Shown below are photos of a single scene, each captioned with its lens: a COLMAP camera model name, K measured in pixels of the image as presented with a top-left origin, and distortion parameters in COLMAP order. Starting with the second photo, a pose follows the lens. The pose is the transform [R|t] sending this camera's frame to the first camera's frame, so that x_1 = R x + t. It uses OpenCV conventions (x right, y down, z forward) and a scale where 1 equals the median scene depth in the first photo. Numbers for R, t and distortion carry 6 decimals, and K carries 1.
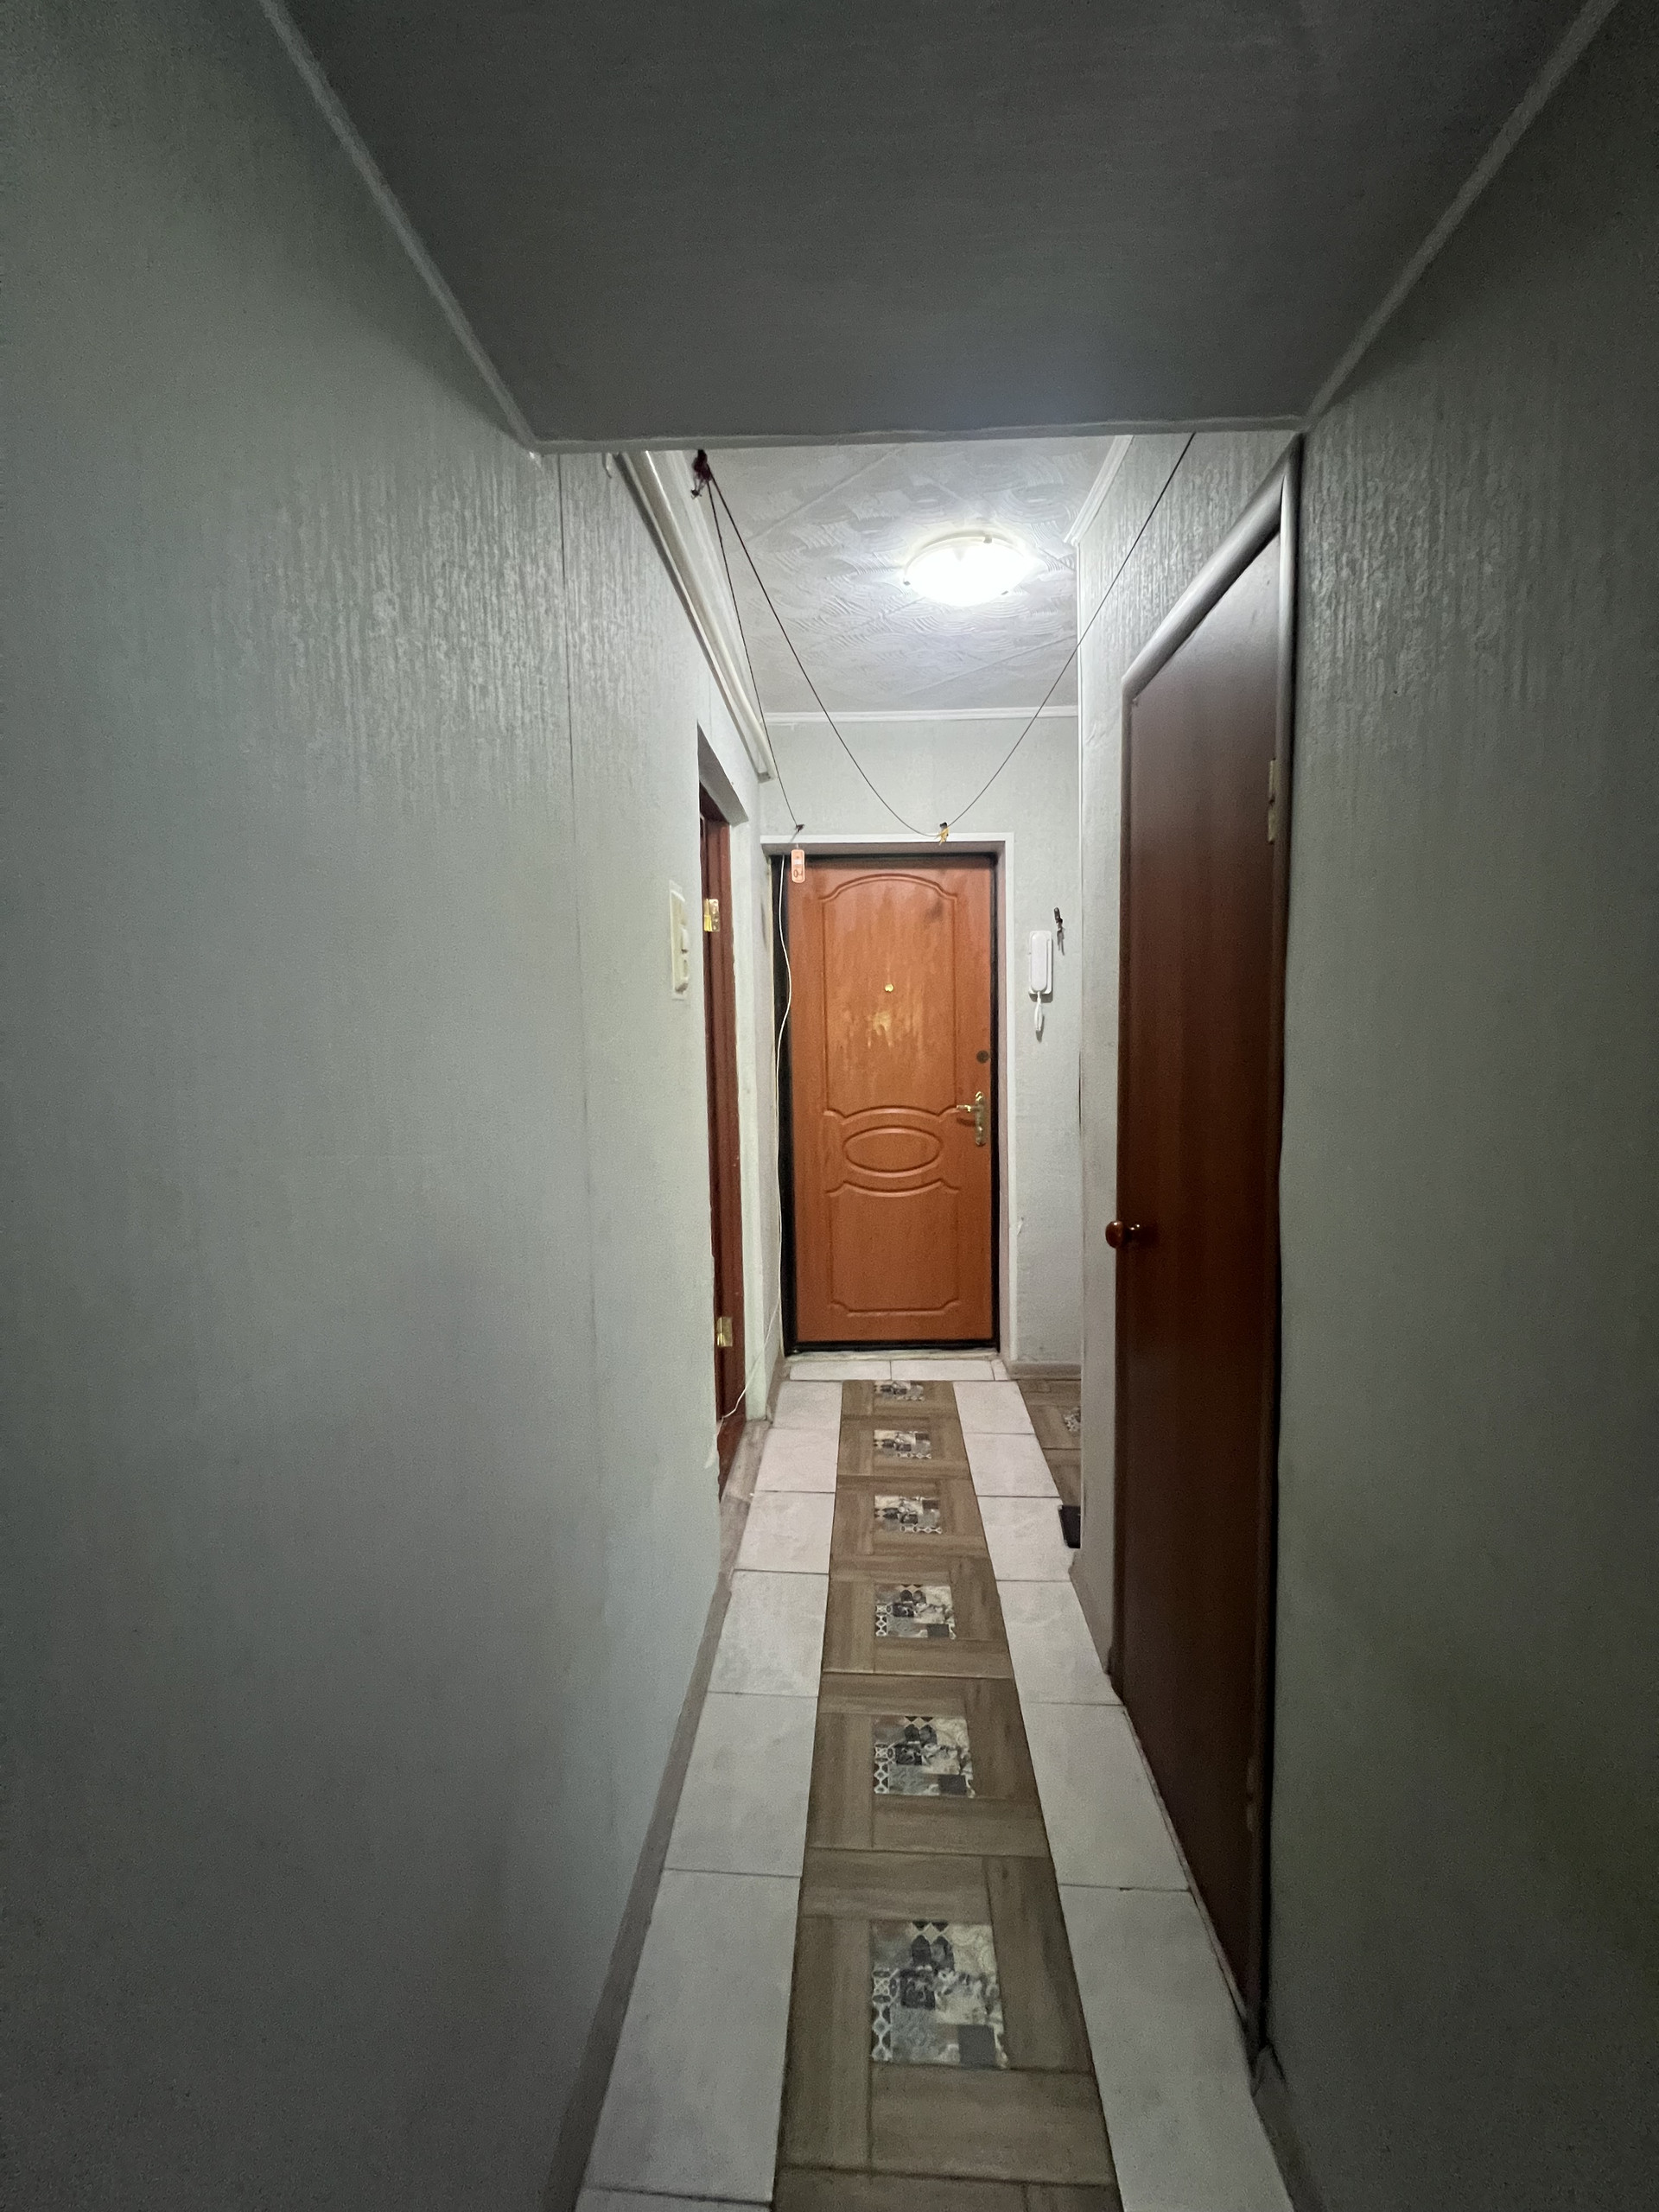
lens RADIAL K [[882.8, 0, 829.5], [0, 882.8, 1106.0], [0, 0, 1]] dist [0.008525, -0.000328]
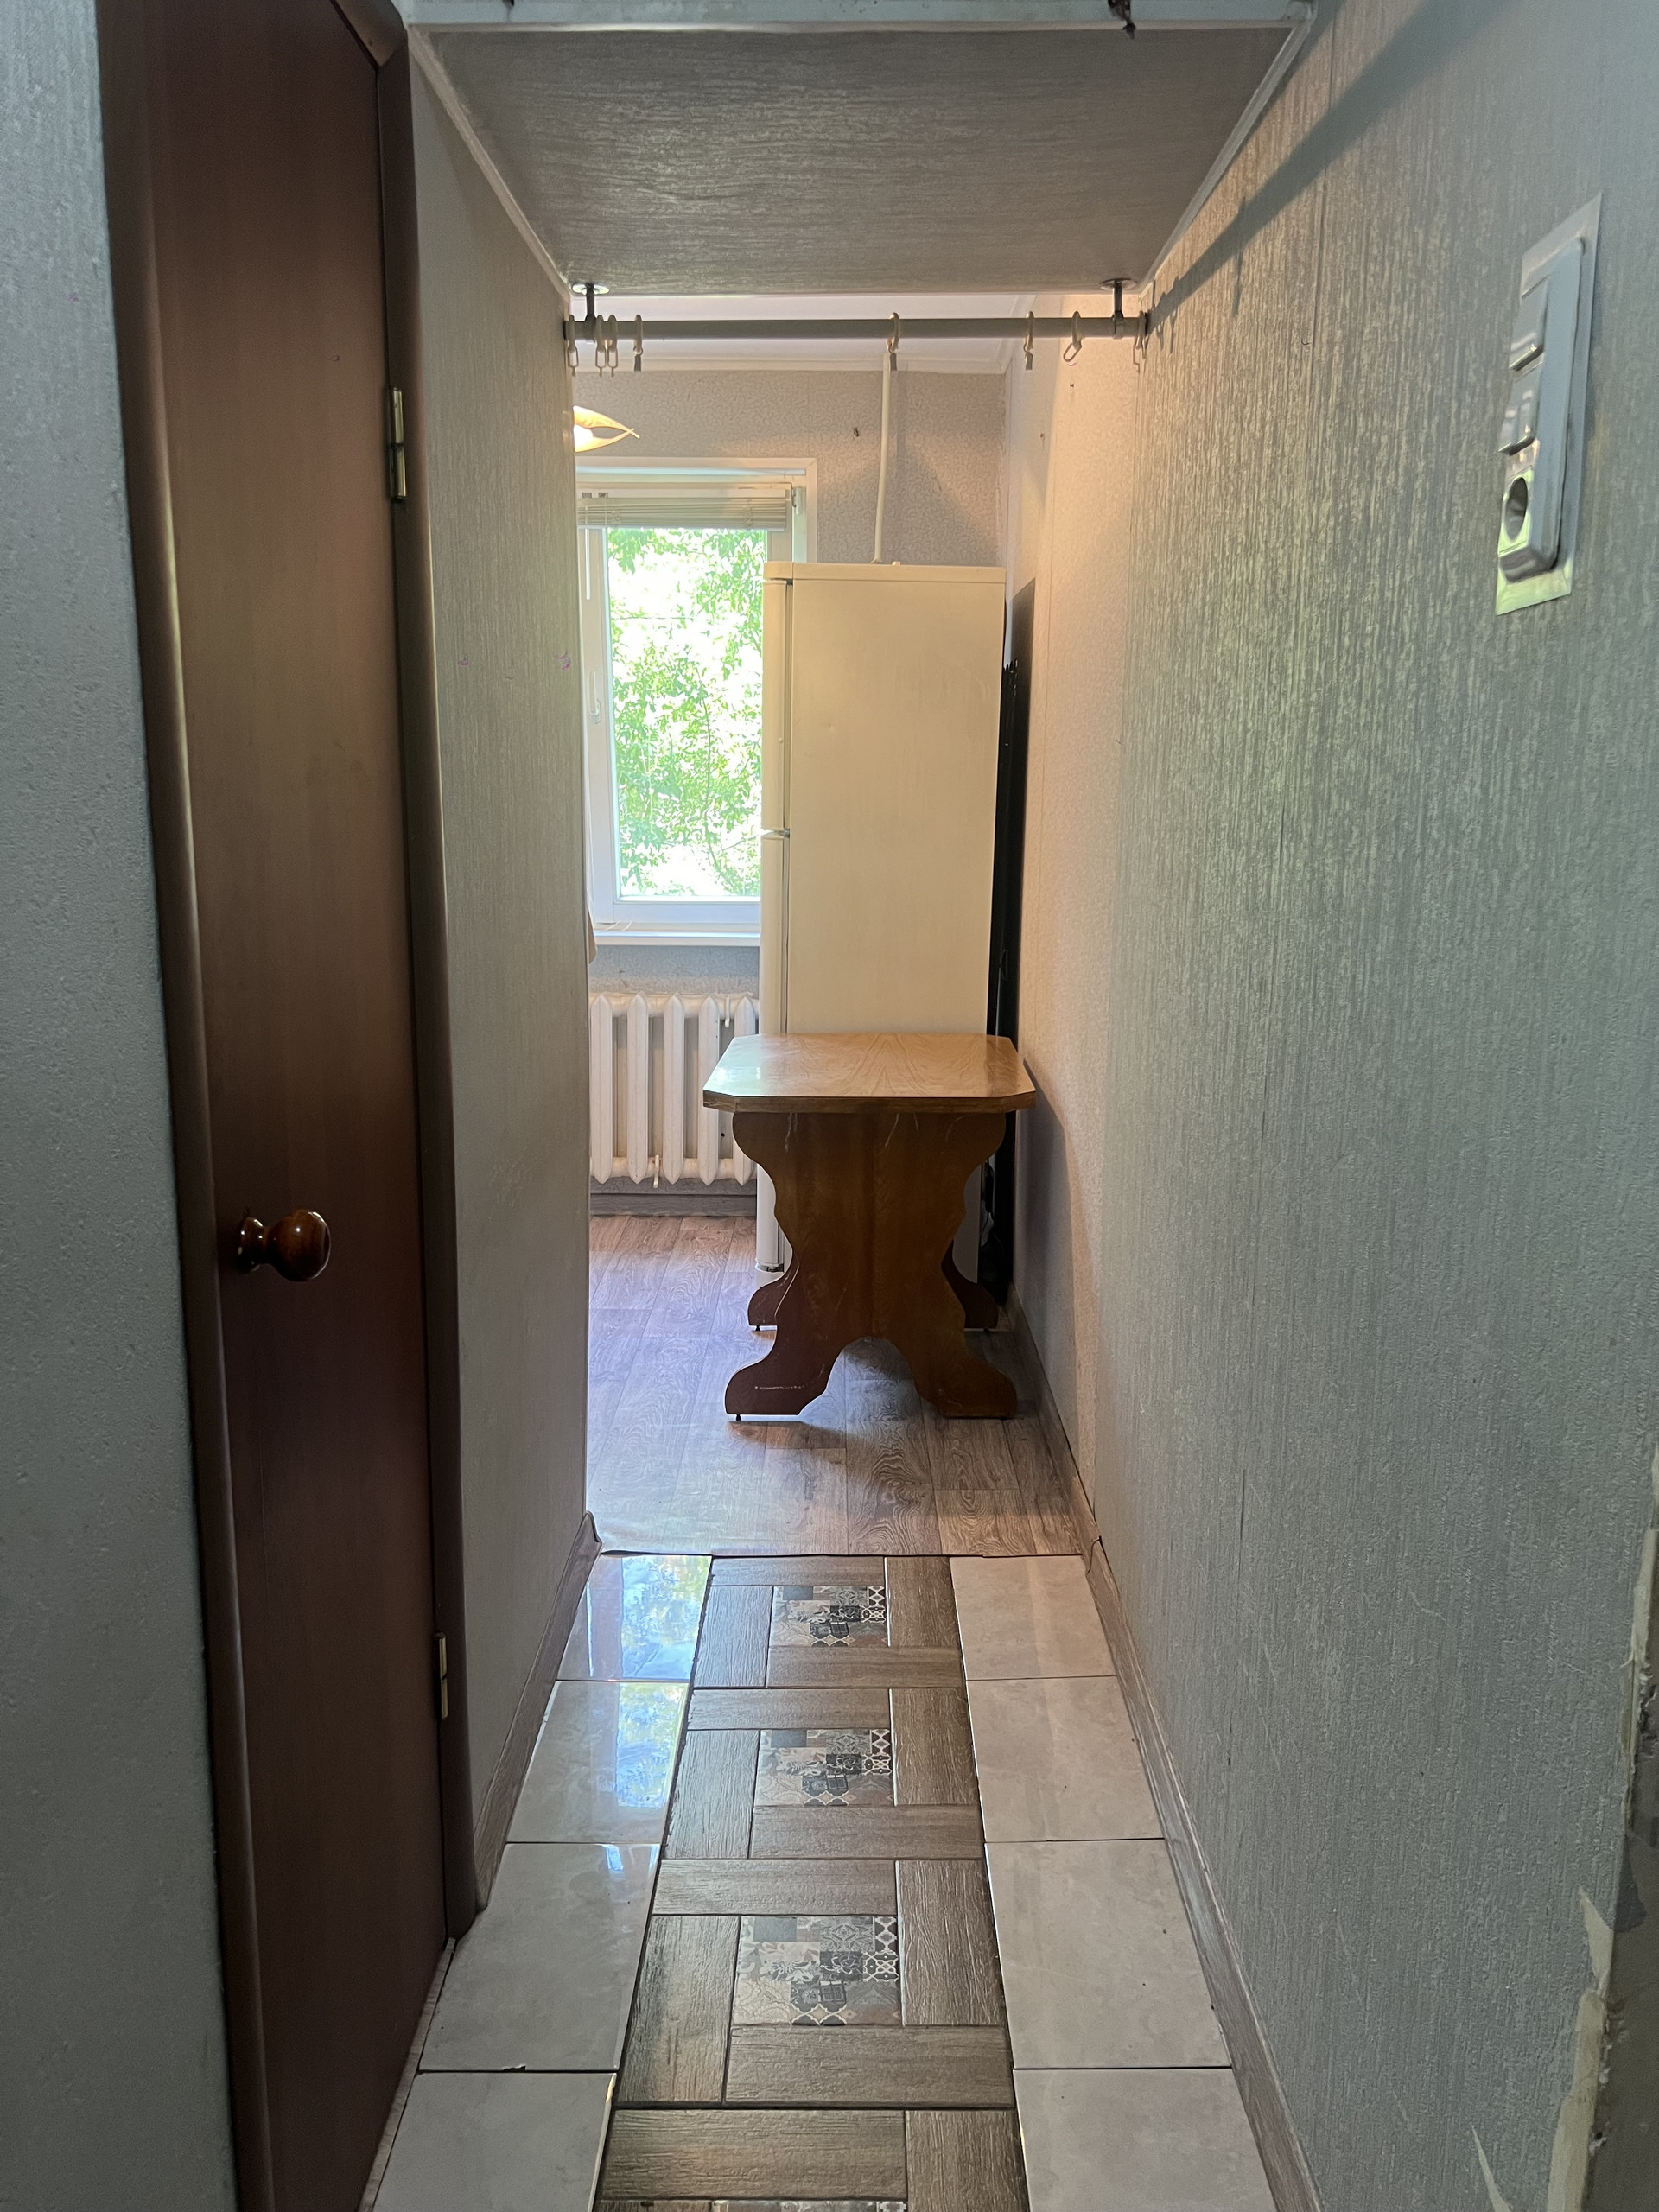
lens RADIAL K [[1672.7, 0, 829.5], [0, 1672.7, 1106.0], [0, 0, 1]] dist [0.005267, 0.000611]
pose [[-0.998552, 0.037987, -0.038097, 0.128154], [0.026535, 0.963753, 0.265473, -0.138503], [0.046800, 0.264078, -0.963365, 2.099843]]
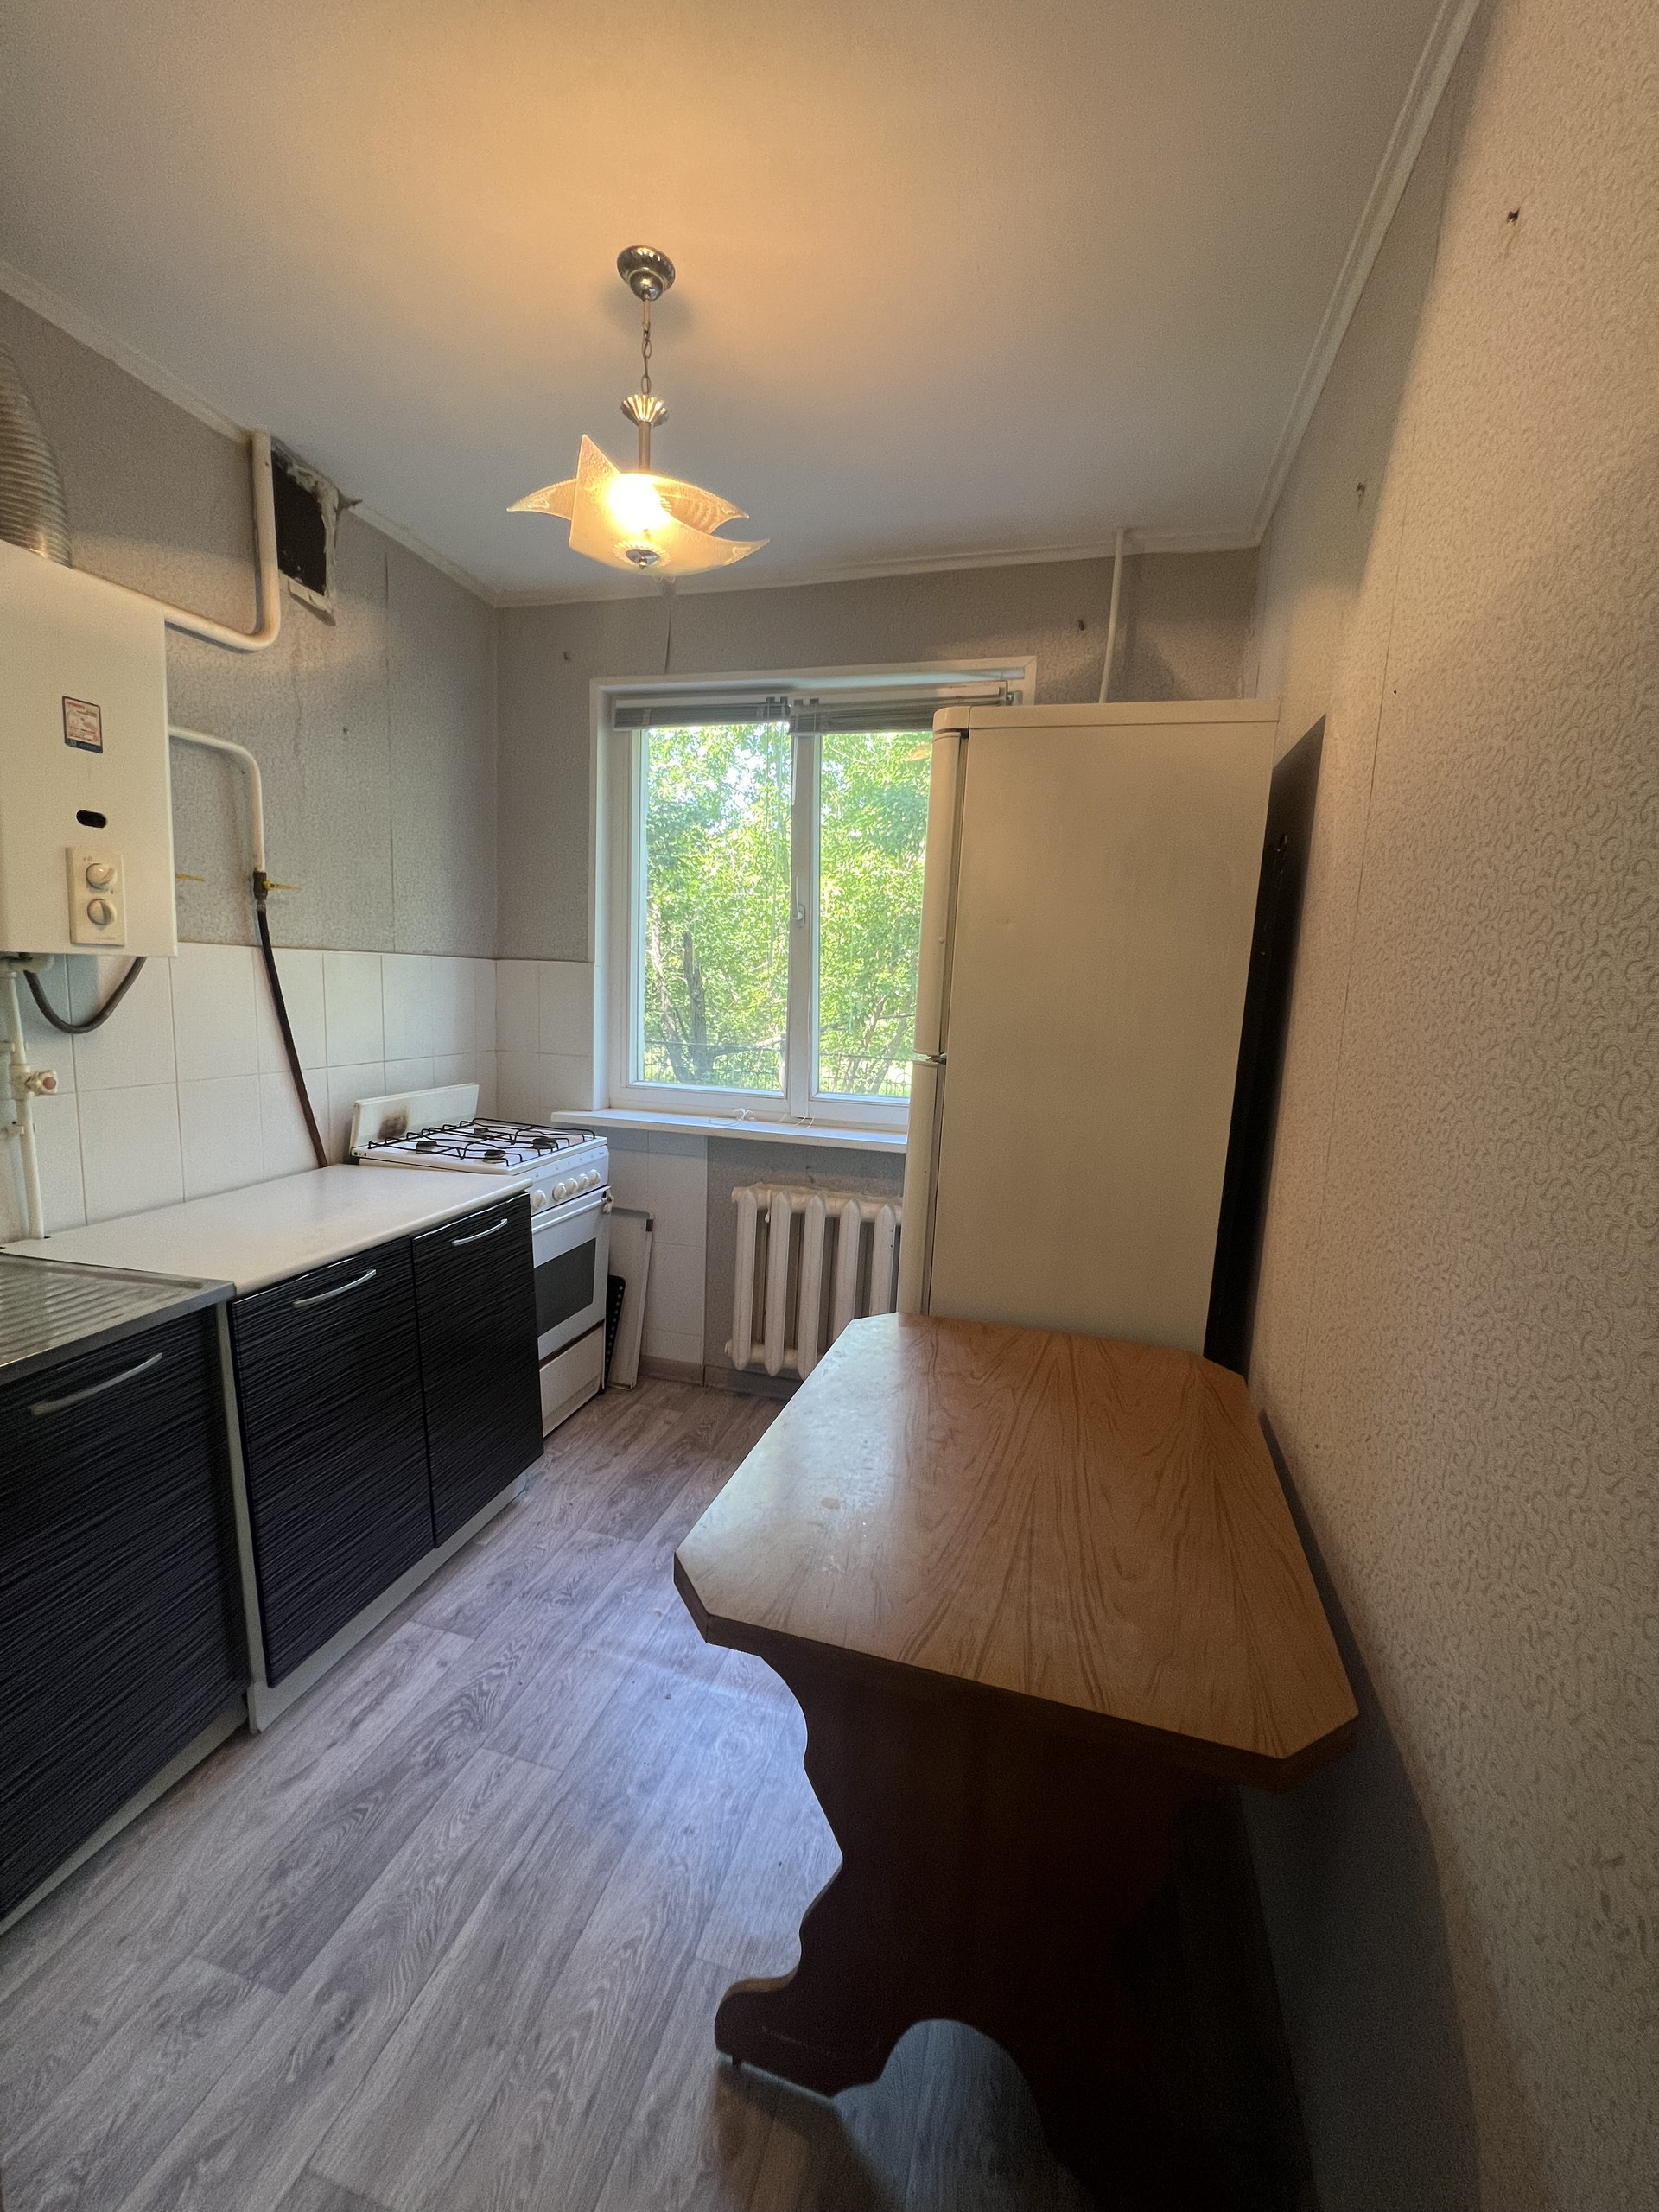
lens RADIAL K [[882.8, 0, 829.5], [0, 882.8, 1106.0], [0, 0, 1]] dist [0.008525, -0.000328]
pose [[-0.975312, -0.032768, 0.218387, -0.046876], [0.014481, 0.977311, 0.211313, -0.014566], [-0.220356, 0.209259, -0.952709, 0.280479]]
